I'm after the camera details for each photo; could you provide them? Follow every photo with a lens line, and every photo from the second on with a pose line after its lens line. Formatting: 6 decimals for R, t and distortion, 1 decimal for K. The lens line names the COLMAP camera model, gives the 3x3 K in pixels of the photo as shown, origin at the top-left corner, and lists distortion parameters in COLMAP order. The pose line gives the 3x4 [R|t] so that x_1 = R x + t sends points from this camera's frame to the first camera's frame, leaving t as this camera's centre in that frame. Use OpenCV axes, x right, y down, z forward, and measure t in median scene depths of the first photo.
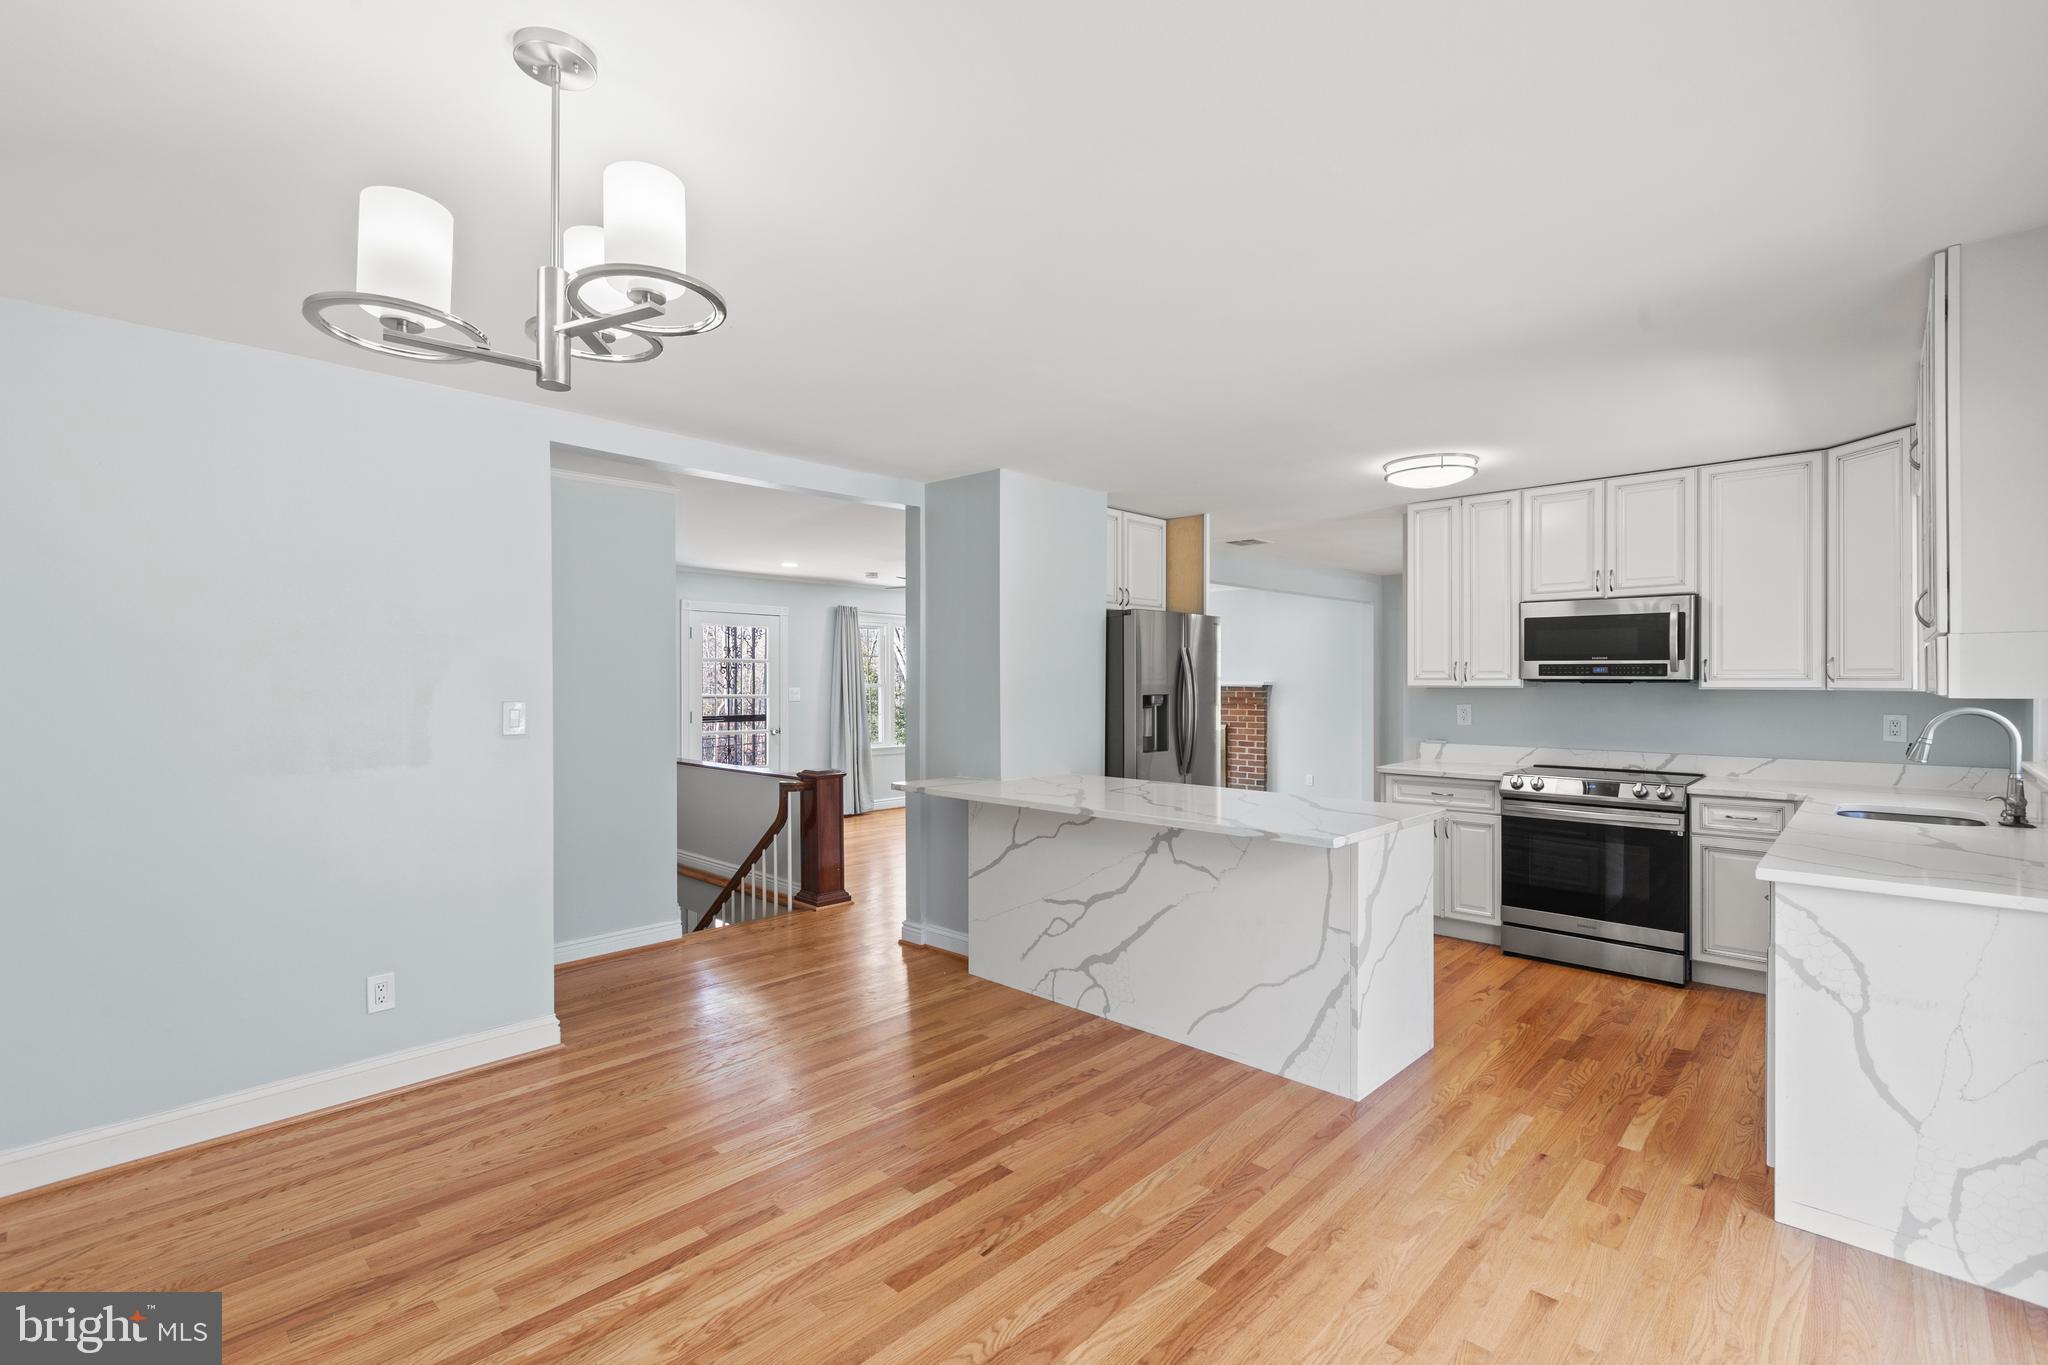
lens RADIAL K [[924.6, 0, 1012.4], [0, 924.6, 680.1], [0, 0, 1]] dist [-0.000119, 0.000054]
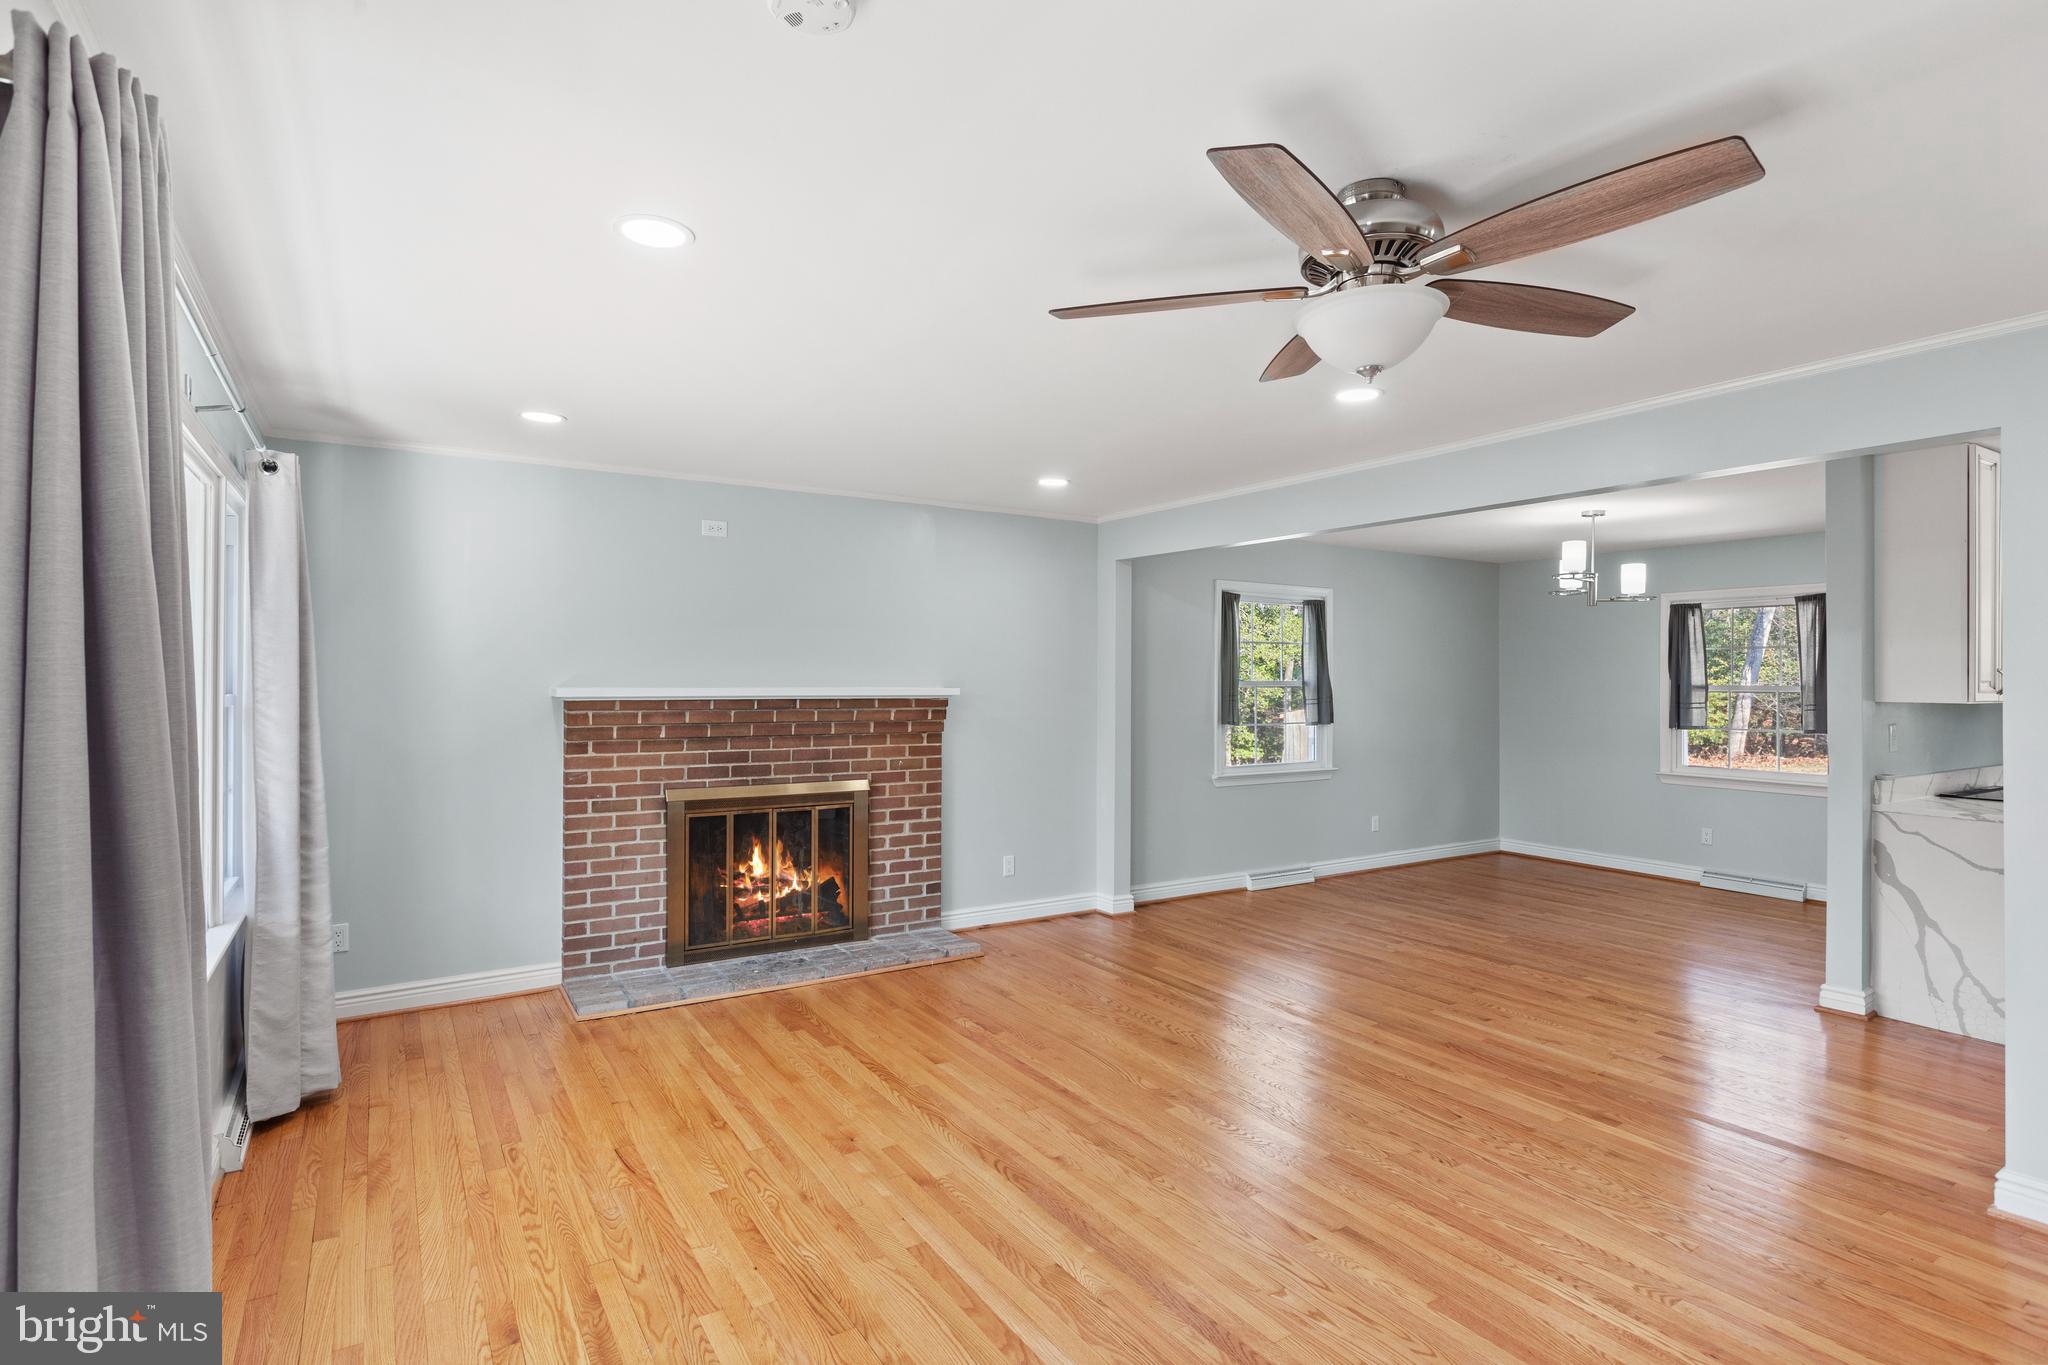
lens RADIAL K [[1016.1, 0, 1020.8], [0, 1016.1, 677.4], [0, 0, 1]] dist [-0.002137, -0.000534]
pose [[0.236340, 0.006114, 0.971651, -0.275644], [-0.002481, 0.999981, -0.005689, -0.001525], [-0.971667, -0.001066, 0.236350, 0.861887]]
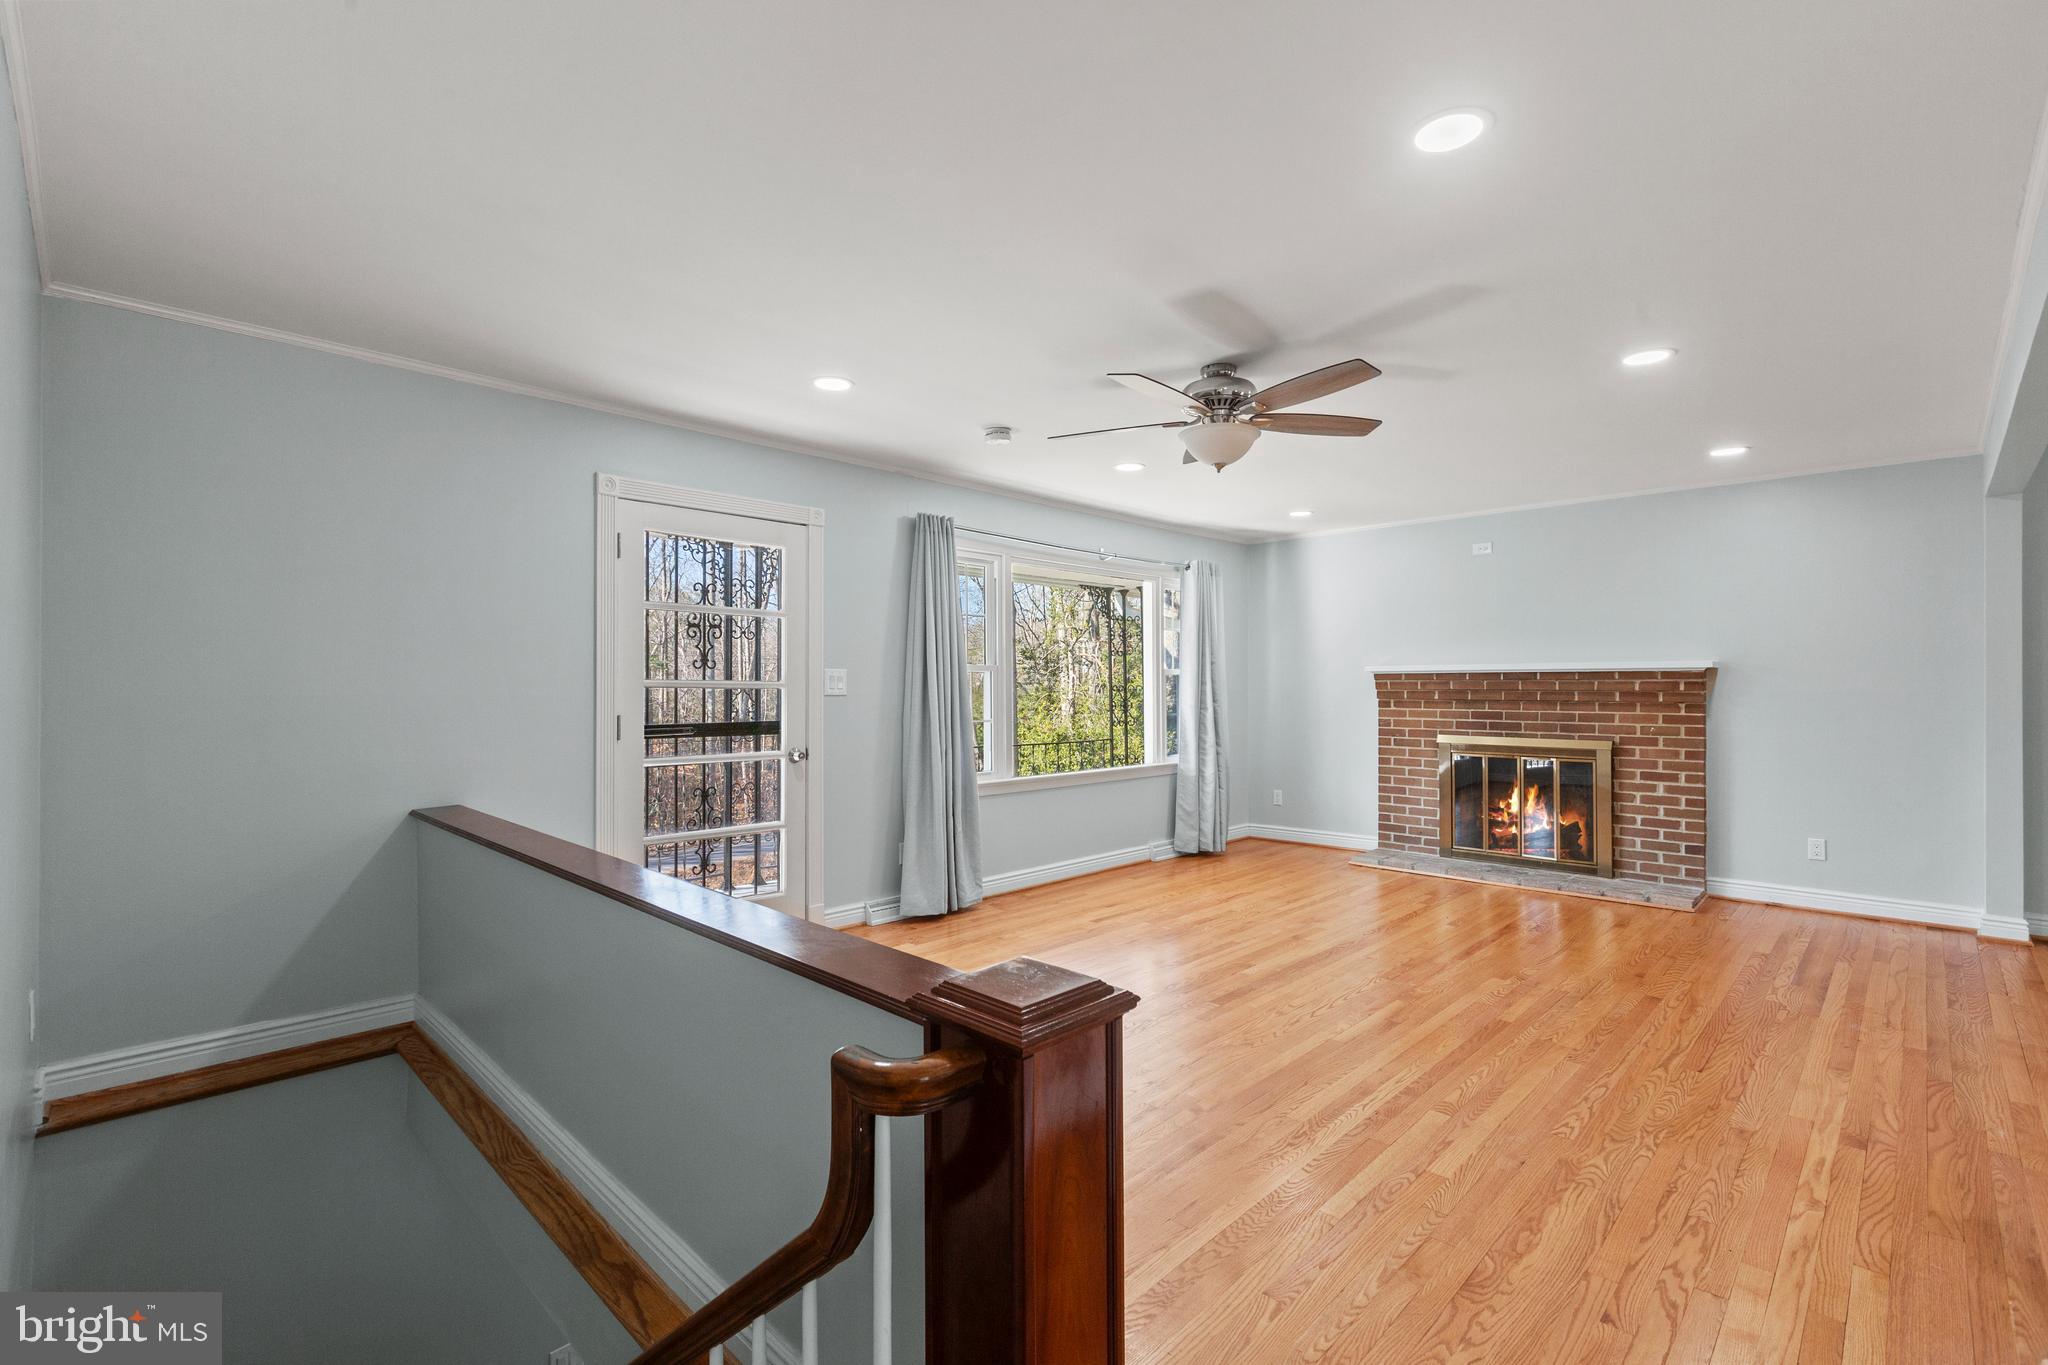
lens RADIAL K [[924.6, 0, 1012.4], [0, 924.6, 680.1], [0, 0, 1]] dist [-0.000119, 0.000054]
pose [[0.999810, 0.000445, -0.019471, -0.124253], [-0.000605, 0.999966, -0.008255, 0.017854], [0.019466, 0.008265, 0.999776, 0.475503]]
